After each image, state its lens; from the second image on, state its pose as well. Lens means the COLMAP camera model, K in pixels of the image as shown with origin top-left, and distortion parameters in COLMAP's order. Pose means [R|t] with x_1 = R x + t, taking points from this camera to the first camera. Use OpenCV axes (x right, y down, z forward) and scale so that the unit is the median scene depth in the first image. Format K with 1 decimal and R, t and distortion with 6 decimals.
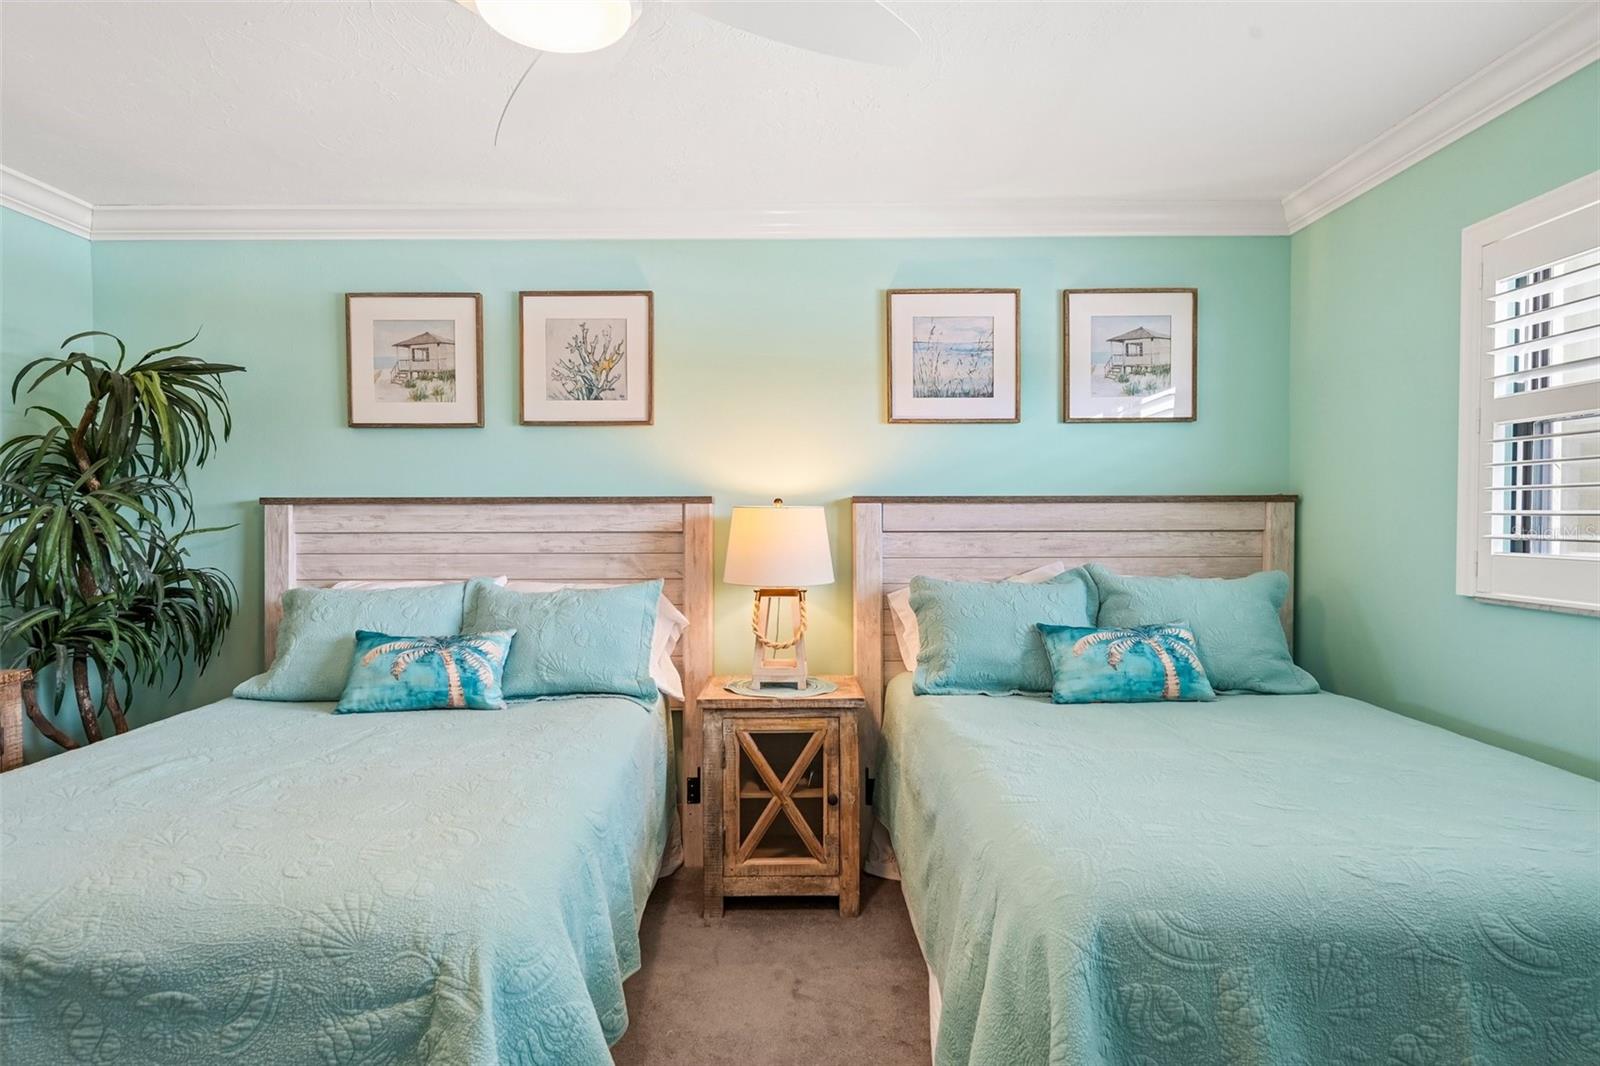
lens RADIAL K [[838.9, 0, 801.9], [0, 838.9, 541.0], [0, 0, 1]] dist [-0.003228, -0.000131]
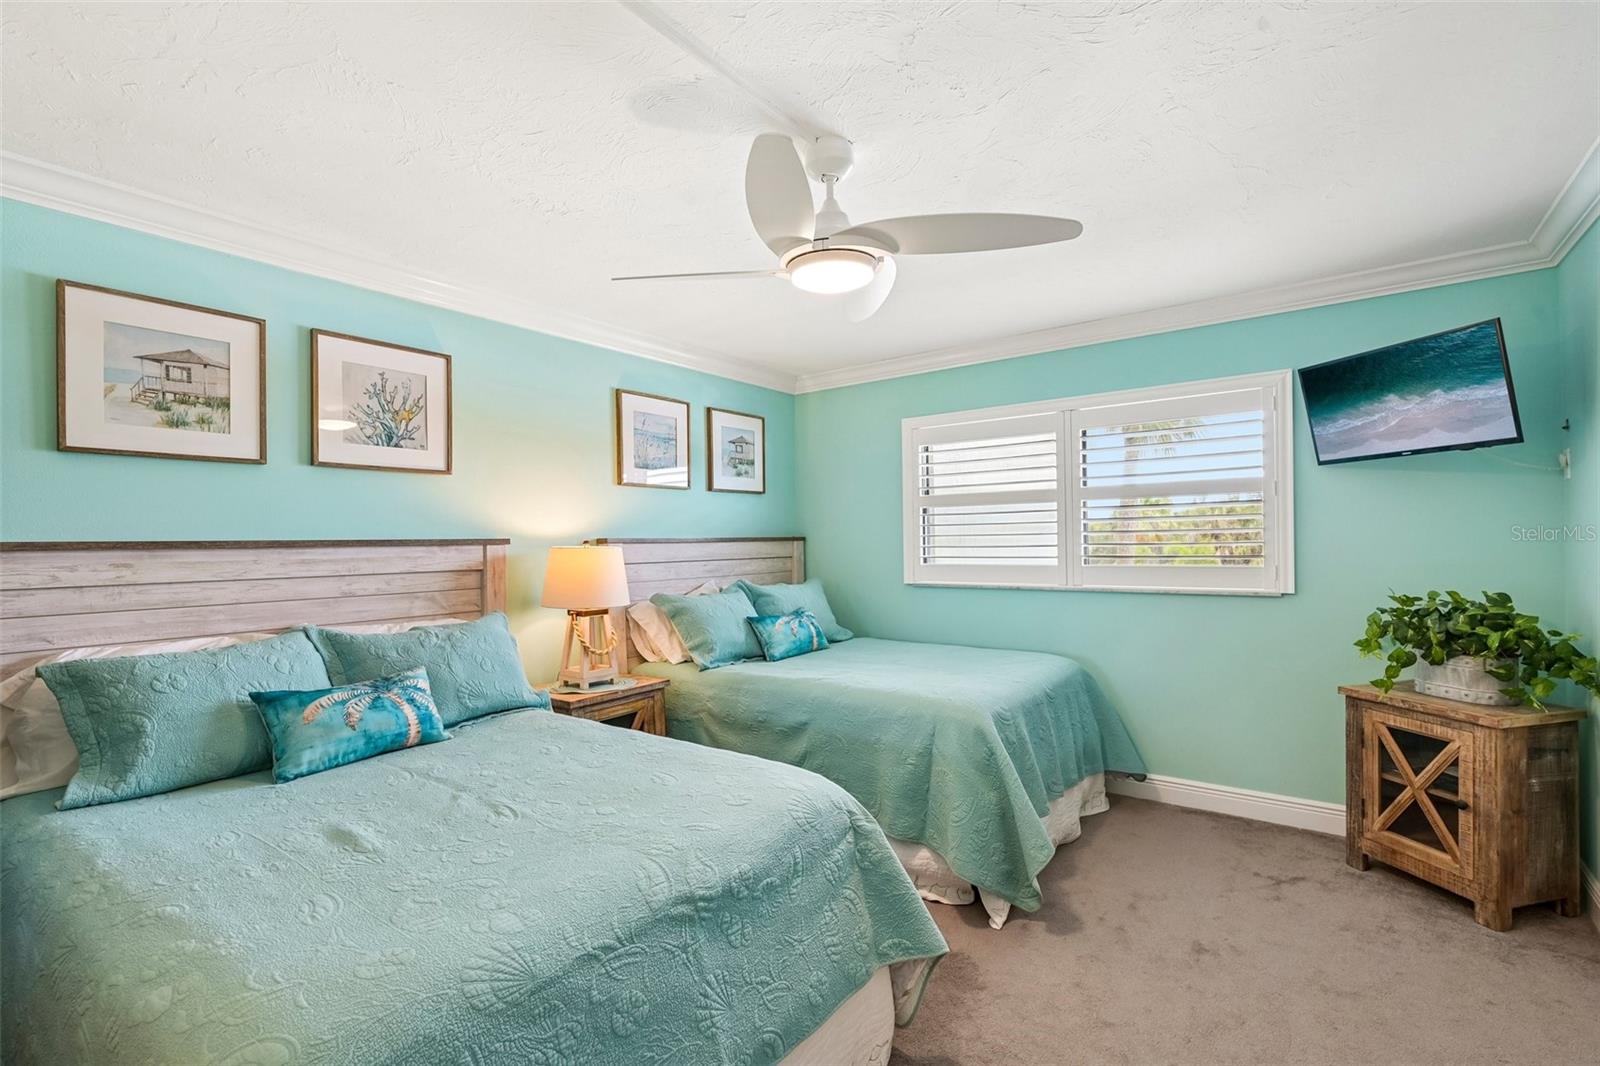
lens RADIAL K [[723.8, 0, 802.4], [0, 723.8, 539.2], [0, 0, 1]] dist [0.000506, -0.000186]
pose [[0.597045, -0.003770, 0.802199, -0.682253], [0.035911, 0.999112, -0.022032, -0.015223], [-0.801404, 0.041962, 0.596650, 0.058069]]
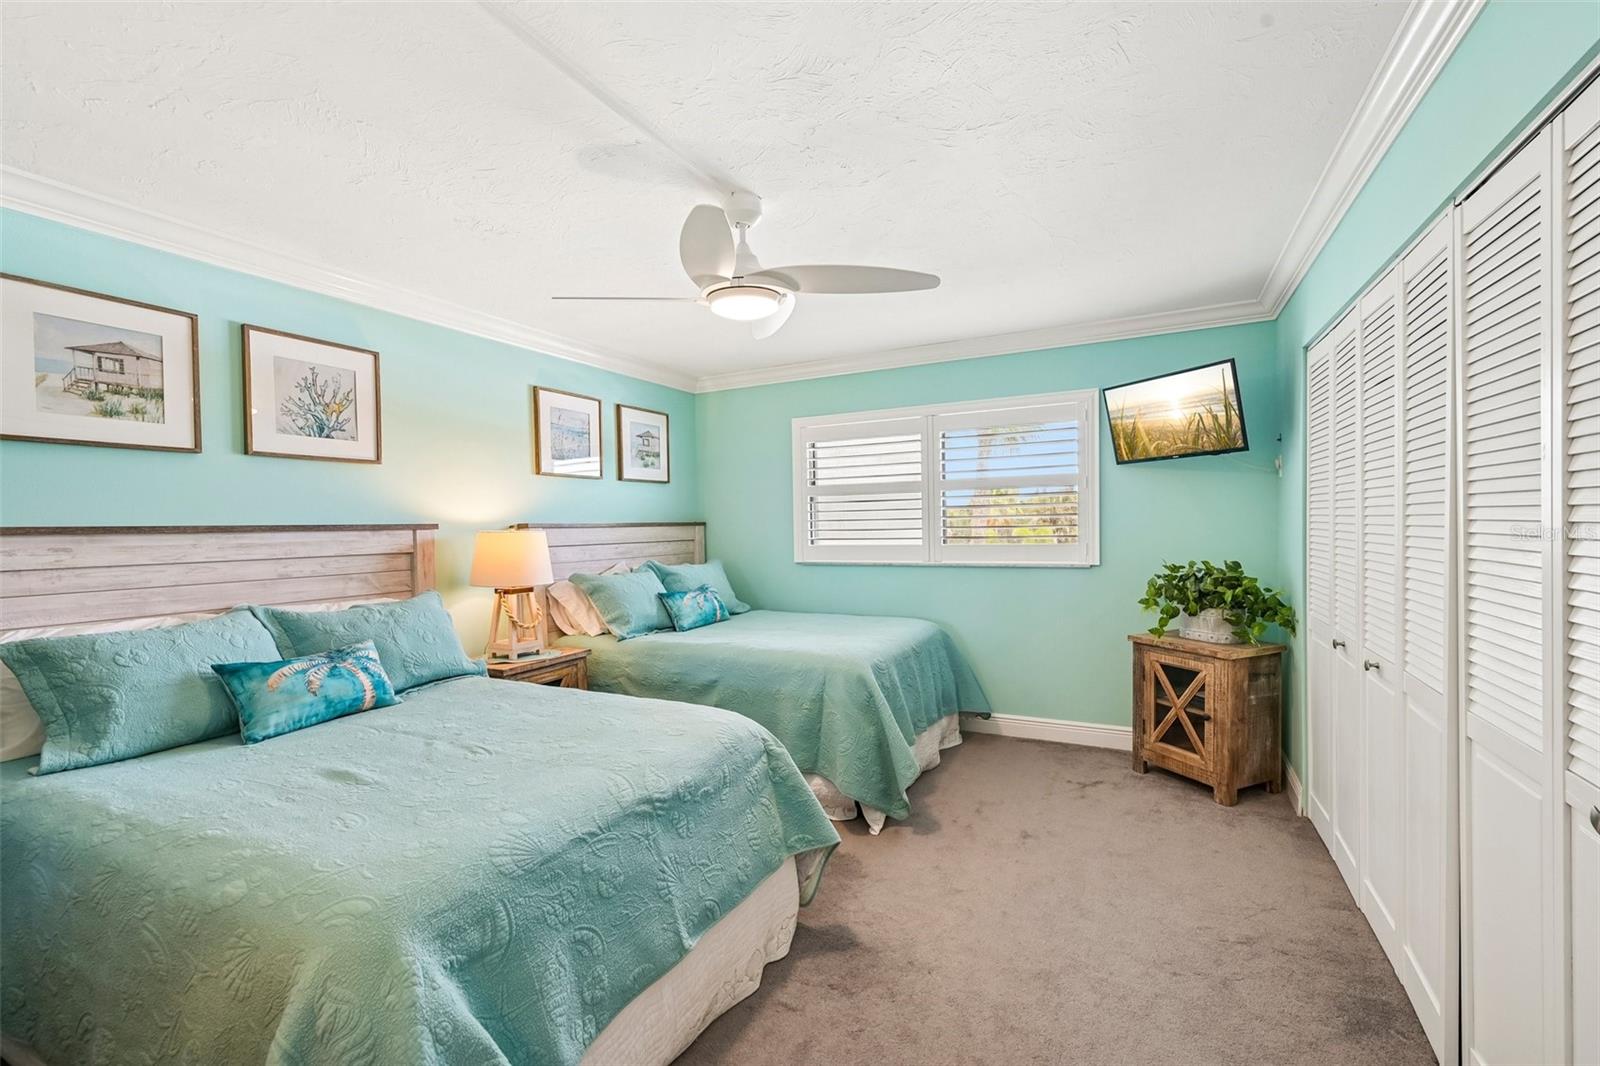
lens RADIAL K [[687.3, 0, 806.6], [0, 687.3, 539.8], [0, 0, 1]] dist [0.001242, 0.000177]
pose [[0.451029, -0.024253, 0.892179, -0.793595], [0.042529, 0.999079, 0.005659, -0.011078], [-0.891495, 0.035392, 0.451646, 0.022710]]
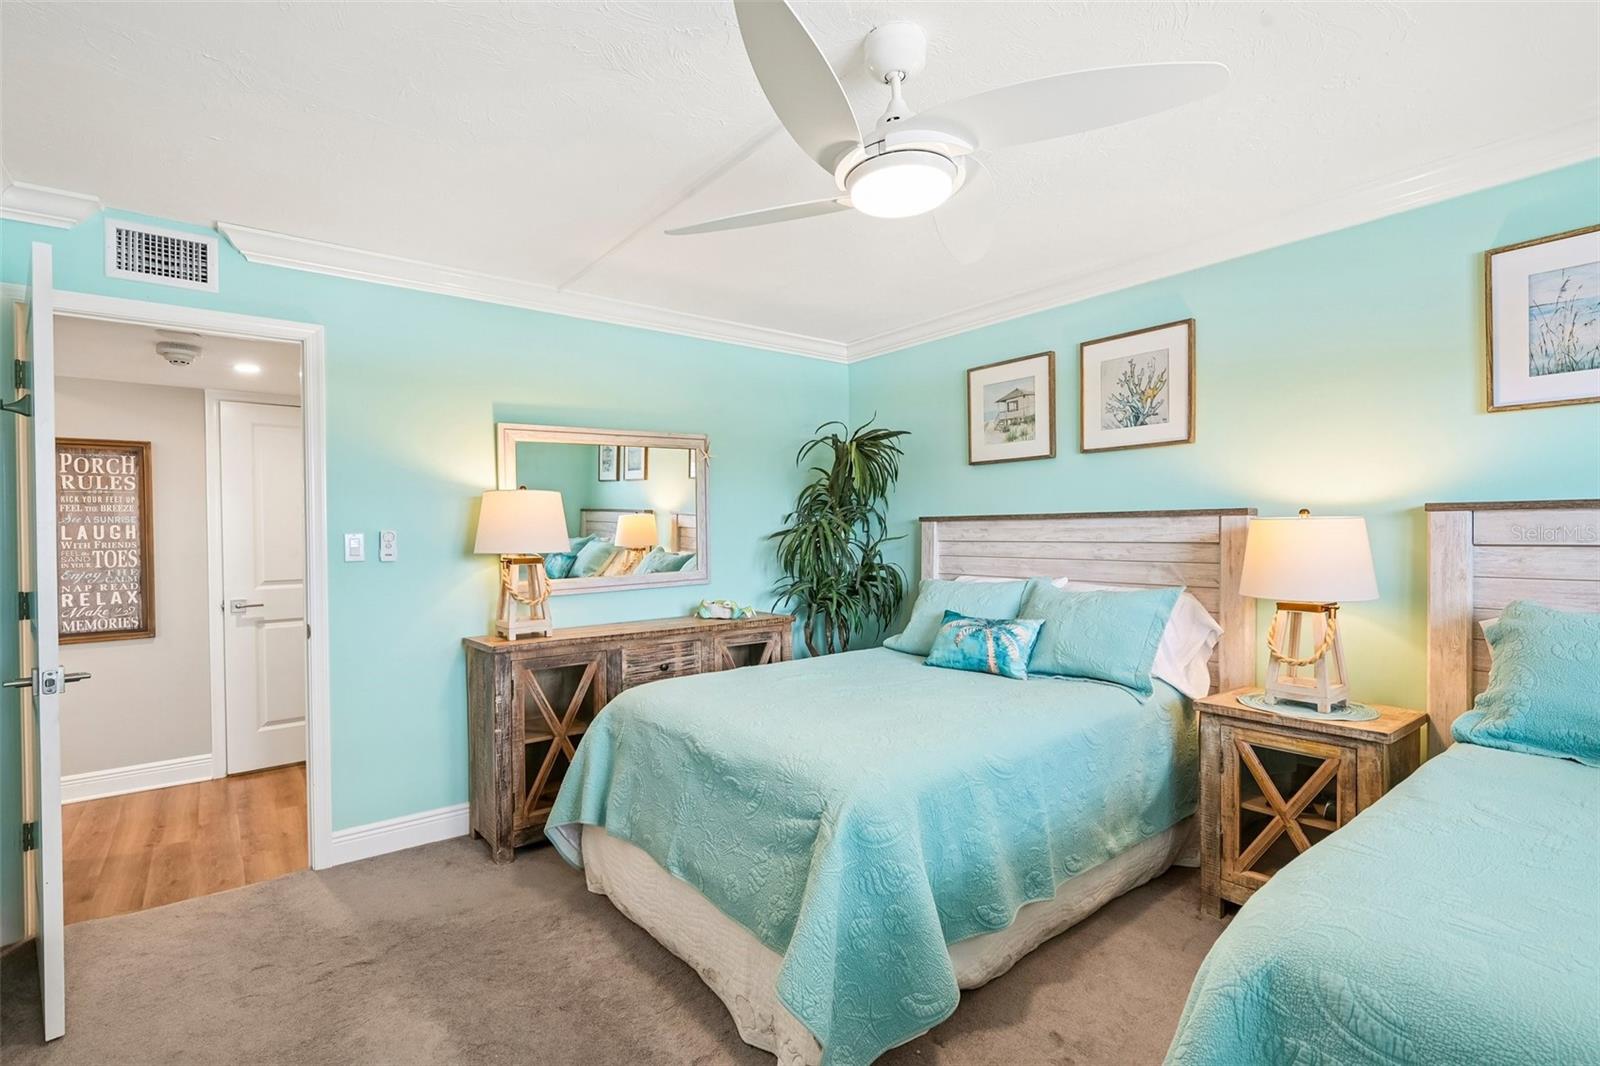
lens RADIAL K [[750.3, 0, 794.2], [0, 750.3, 537.3], [0, 0, 1]] dist [0.000156, -0.000130]
pose [[0.603638, 0.003798, -0.797249, 0.283912], [-0.013378, 0.999896, -0.005365, -0.005808], [0.797146, 0.013904, 0.603626, 0.018701]]
